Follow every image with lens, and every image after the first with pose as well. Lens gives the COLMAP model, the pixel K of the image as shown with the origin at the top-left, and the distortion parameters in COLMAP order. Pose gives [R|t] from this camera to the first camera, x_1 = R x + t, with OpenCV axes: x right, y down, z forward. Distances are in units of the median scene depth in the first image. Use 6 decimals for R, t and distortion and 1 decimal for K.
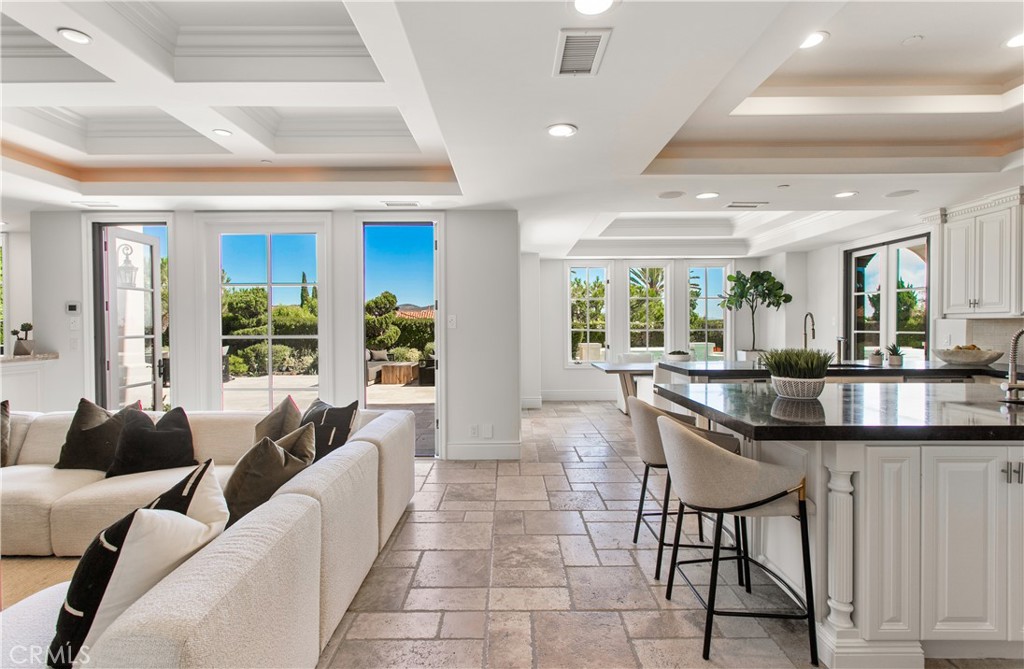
lens RADIAL K [[499.0, 0, 512.0], [0, 499.0, 334.5], [0, 0, 1]] dist [0.002214, 0.000399]
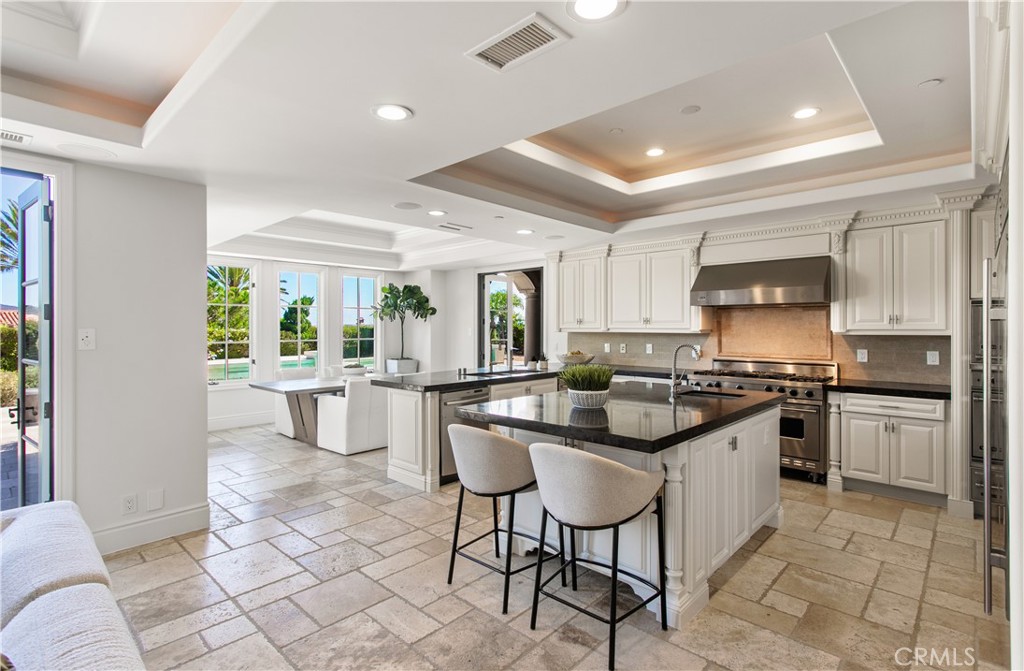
lens RADIAL K [[492.6, 0, 514.7], [0, 492.6, 329.6], [0, 0, 1]] dist [0.000368, 0.000127]
pose [[0.677171, 0.000476, 0.735825, -0.240289], [0.013269, 0.999829, -0.012857, -0.025539], [-0.735706, 0.018470, 0.677049, 0.206309]]
